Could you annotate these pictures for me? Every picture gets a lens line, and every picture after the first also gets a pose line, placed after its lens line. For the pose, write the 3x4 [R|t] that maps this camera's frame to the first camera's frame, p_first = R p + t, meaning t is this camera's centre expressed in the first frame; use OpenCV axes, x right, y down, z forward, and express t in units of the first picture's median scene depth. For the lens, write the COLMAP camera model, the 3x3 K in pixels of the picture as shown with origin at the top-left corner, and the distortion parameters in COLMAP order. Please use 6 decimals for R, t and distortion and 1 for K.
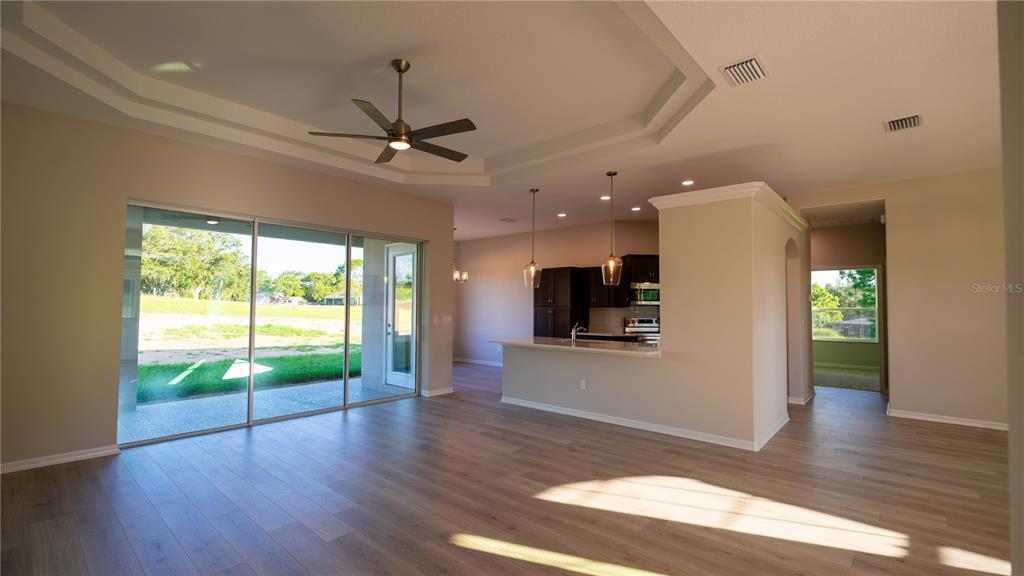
lens RADIAL K [[449.6, 0, 512.0], [0, 449.6, 288.0], [0, 0, 1]] dist [-0.002726, -0.000281]
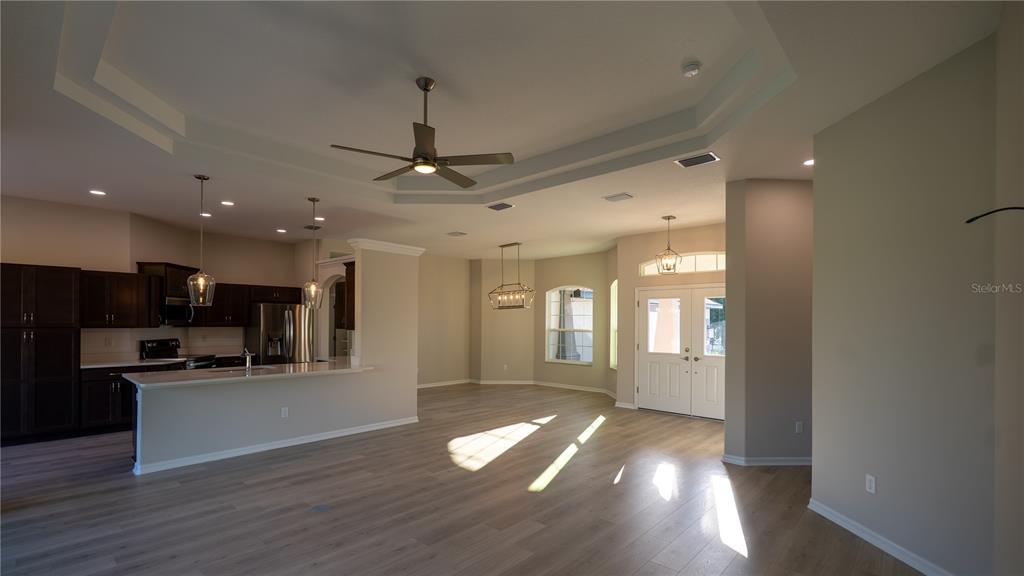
lens RADIAL K [[454.3, 0, 513.0], [0, 454.3, 315.9], [0, 0, 1]] dist [-0.021194, -0.000453]
pose [[0.014861, 0.006145, 0.999871, -0.998824], [-0.049029, 0.998783, -0.005410, -0.008728], [-0.998687, -0.048943, 0.015144, 0.651777]]
